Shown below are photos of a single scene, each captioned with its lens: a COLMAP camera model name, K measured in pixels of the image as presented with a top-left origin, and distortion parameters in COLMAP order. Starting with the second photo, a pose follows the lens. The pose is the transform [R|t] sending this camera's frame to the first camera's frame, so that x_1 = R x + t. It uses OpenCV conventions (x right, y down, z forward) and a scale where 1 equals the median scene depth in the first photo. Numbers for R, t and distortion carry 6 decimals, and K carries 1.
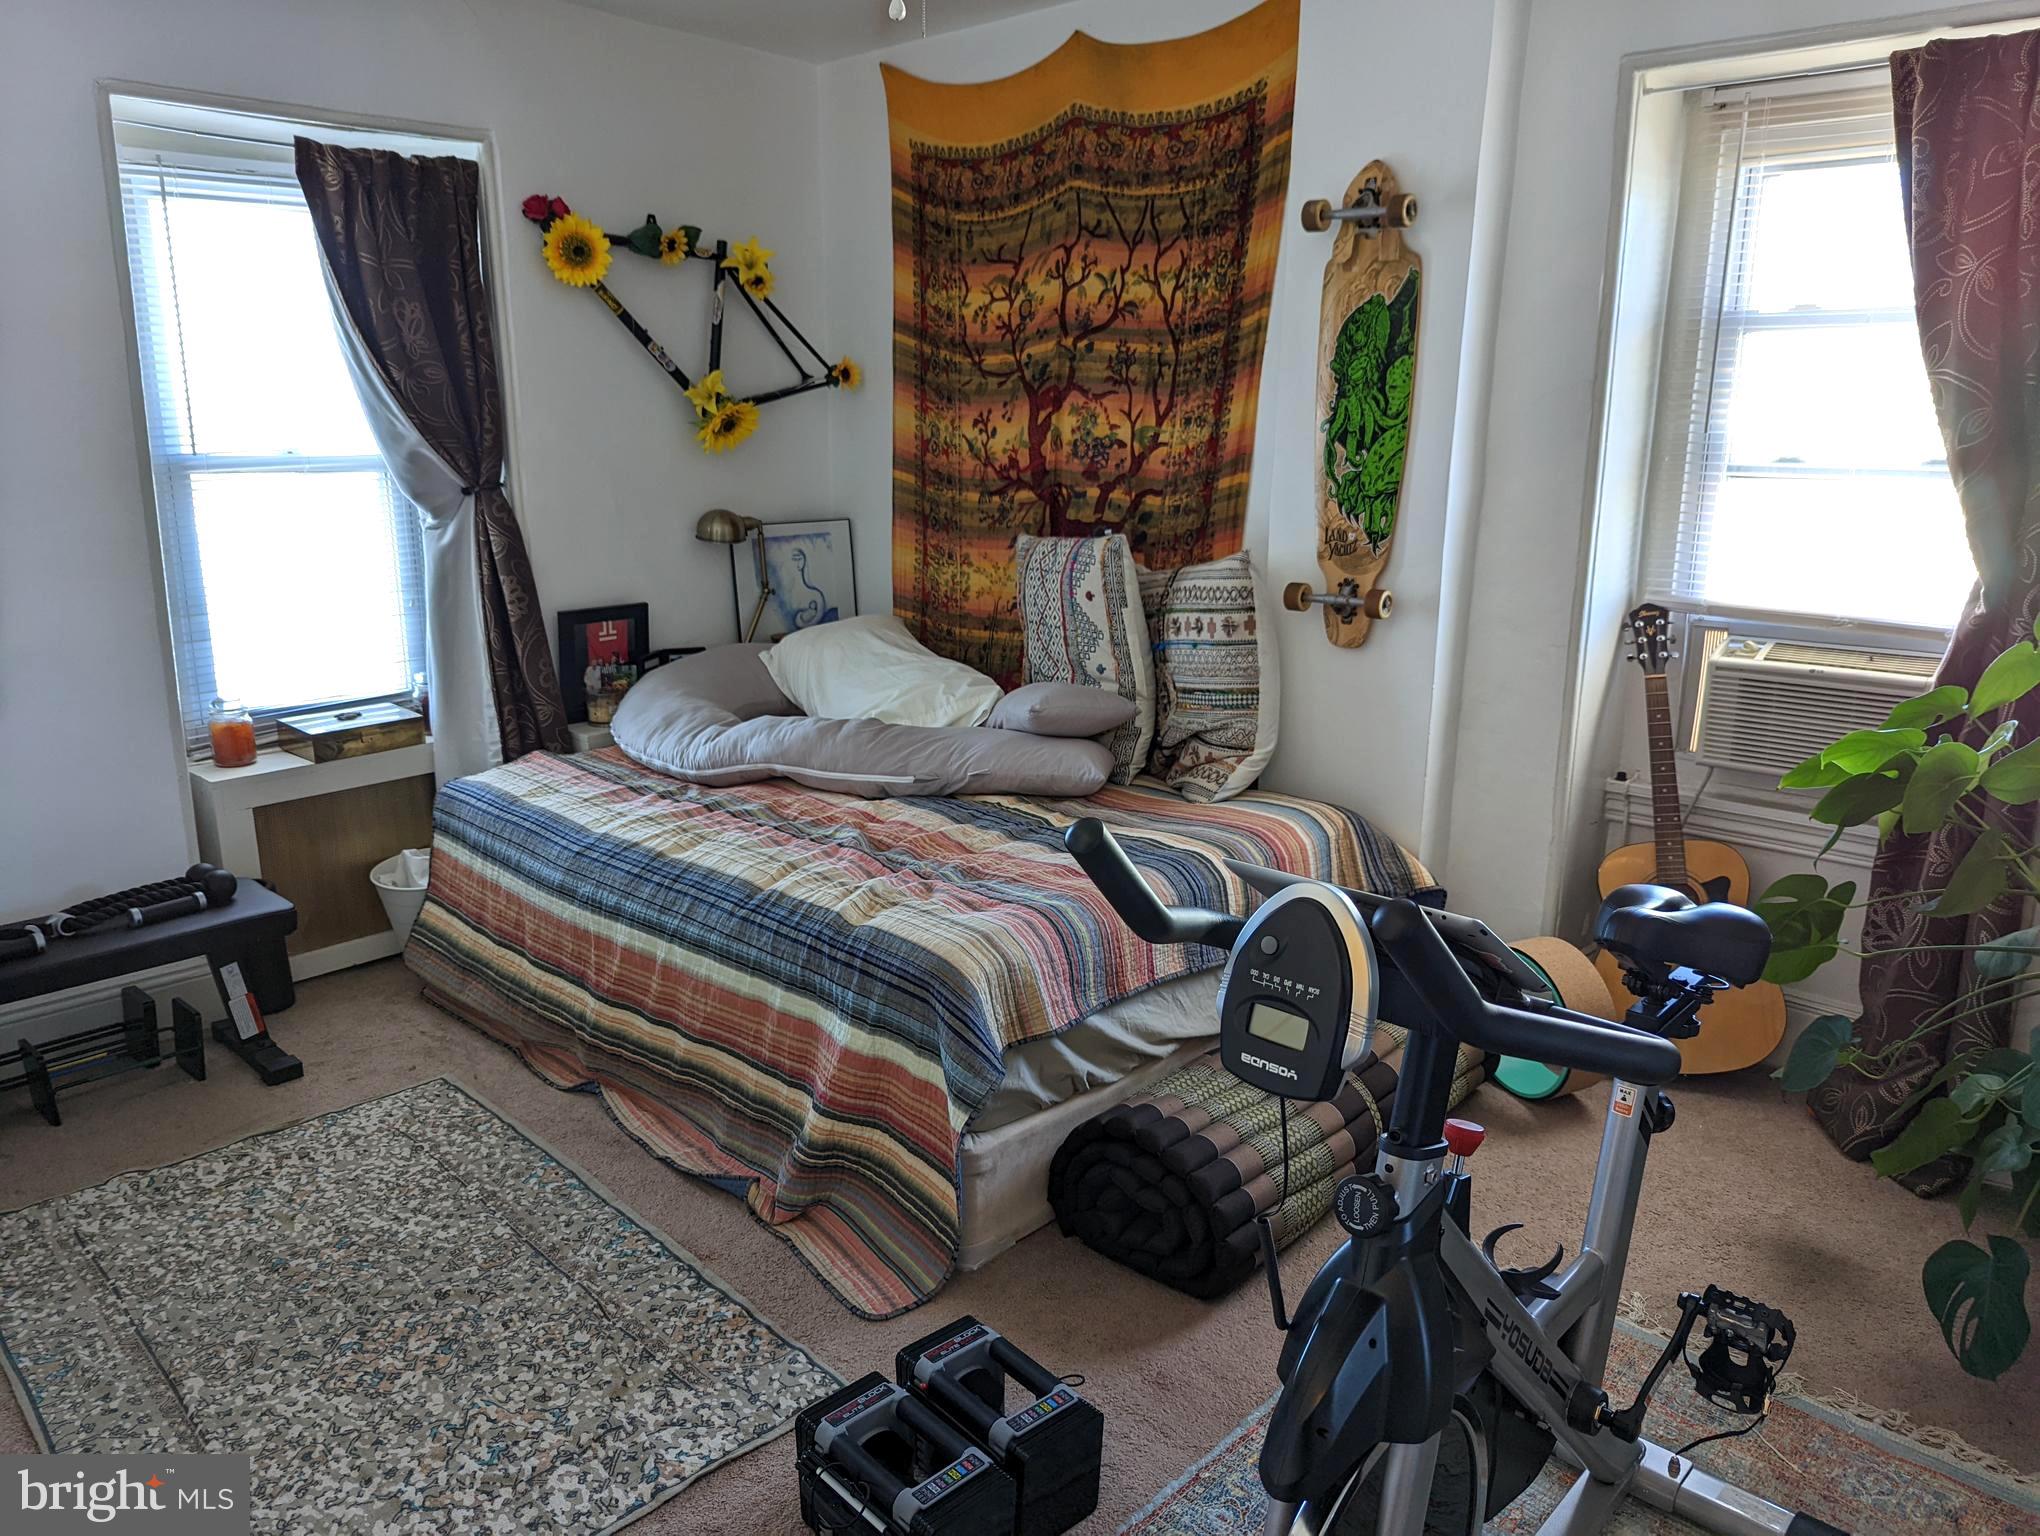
lens RADIAL K [[1432.1, 0, 1023.6], [0, 1432.1, 777.2], [0, 0, 1]] dist [0.000568, -0.001775]
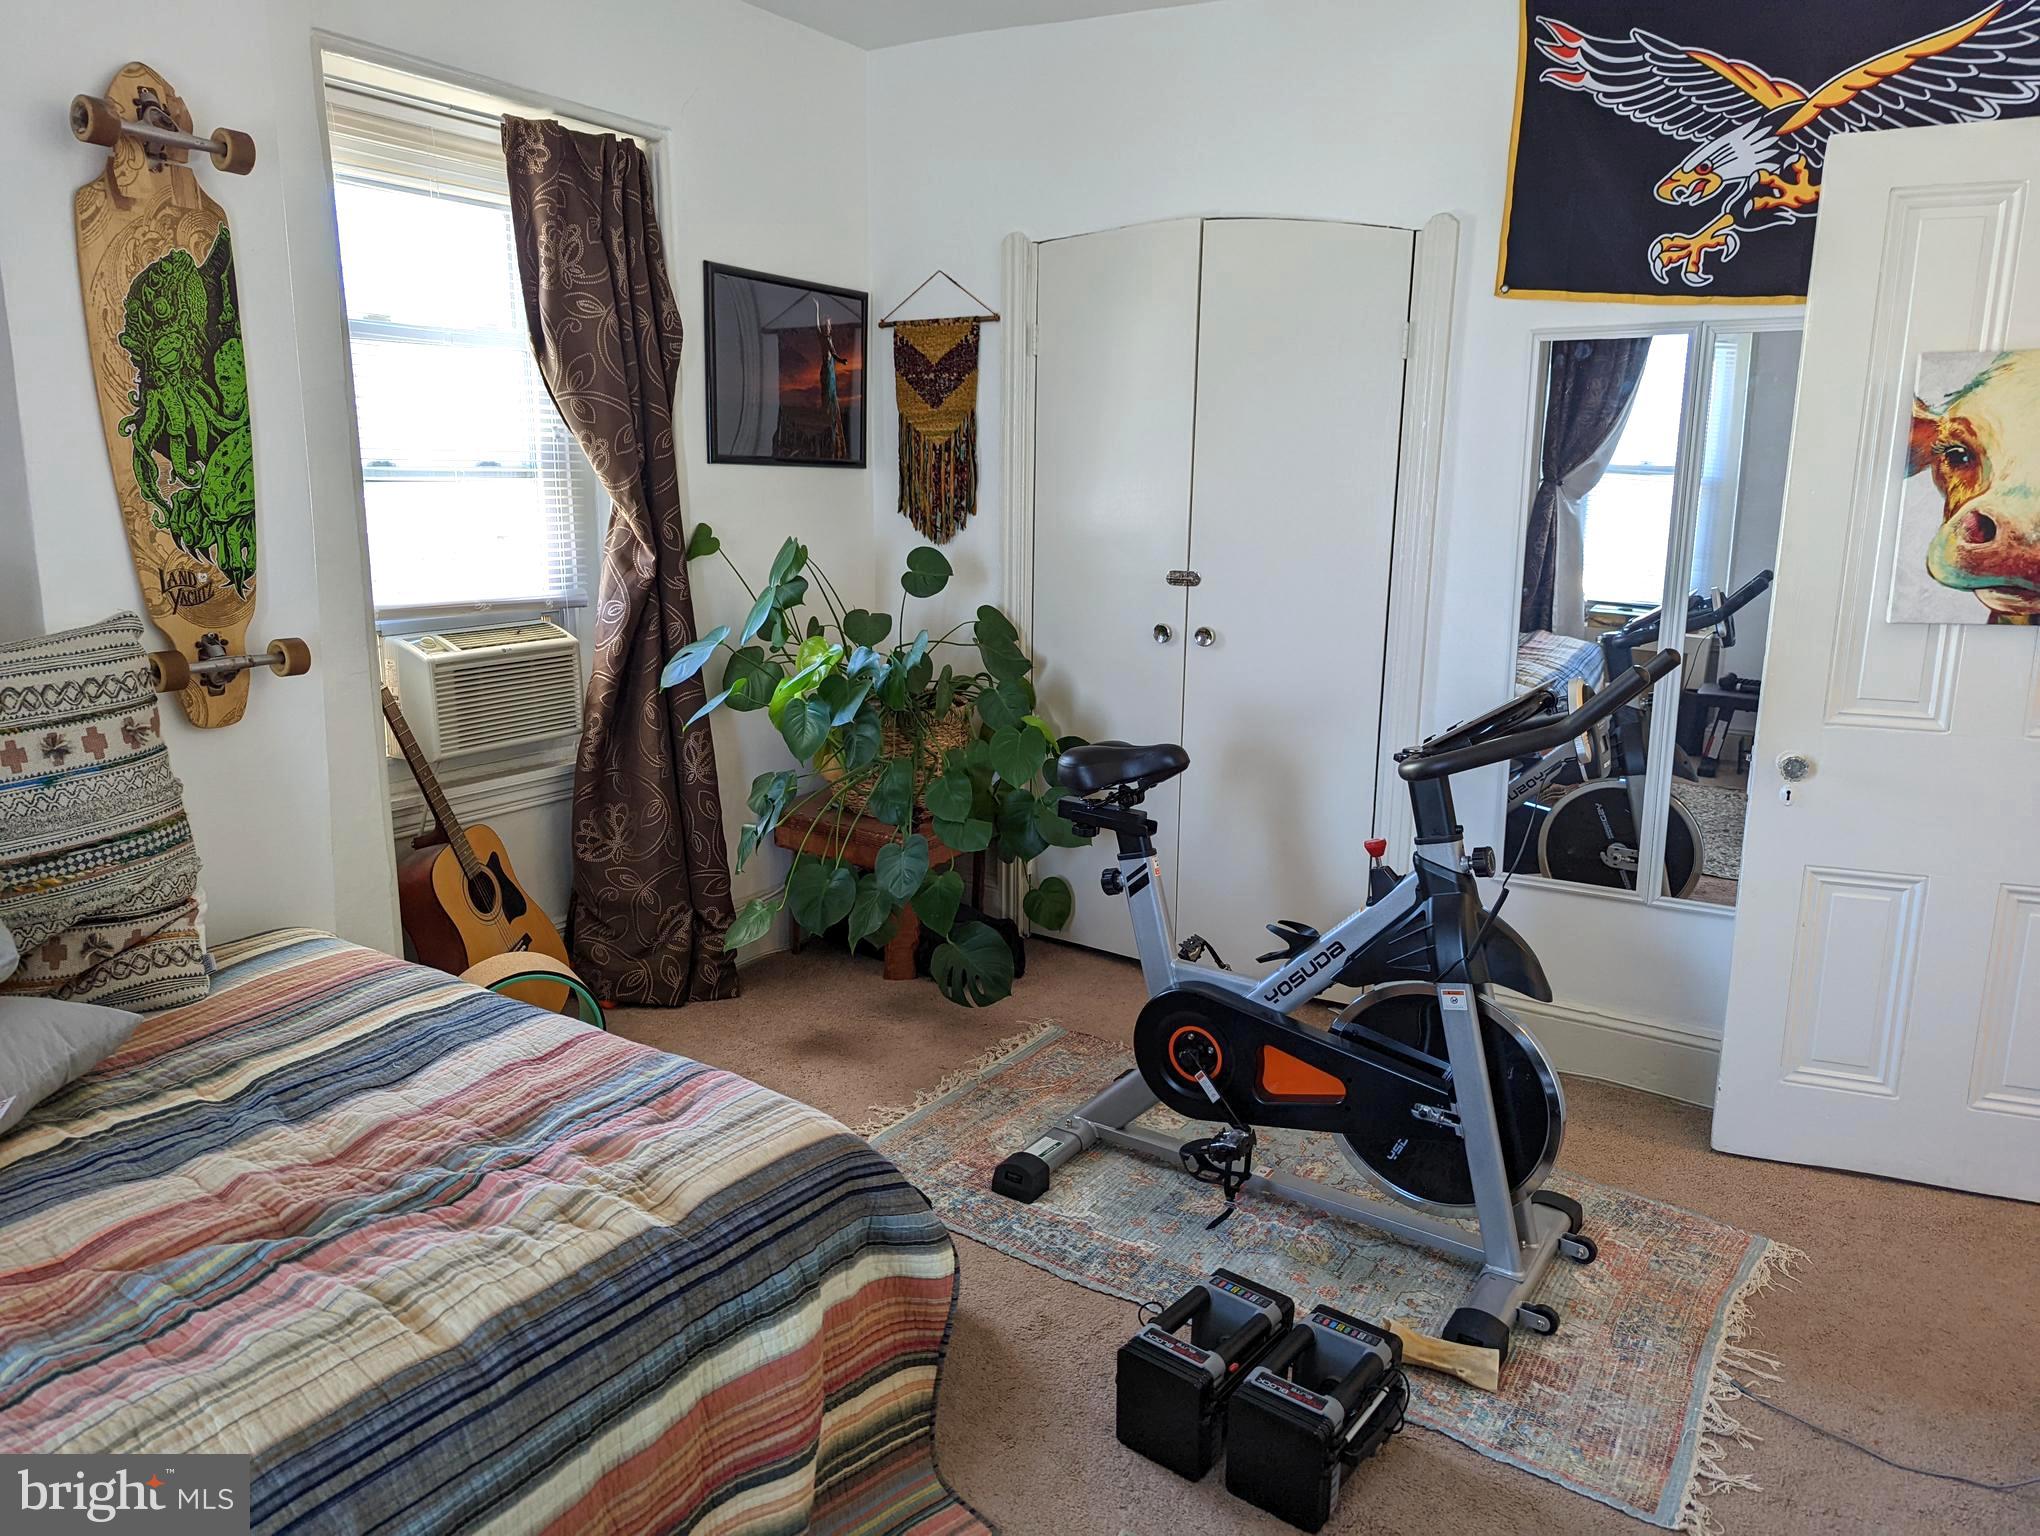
lens RADIAL K [[1432.1, 0, 1023.4], [0, 1432.1, 758.8], [0, 0, 1]] dist [0.000568, -0.001775]
pose [[-0.187920, -0.215963, 0.958147, -0.585867], [0.214008, 0.943085, 0.254541, -0.180998], [-0.958586, 0.252884, -0.131007, 0.729526]]
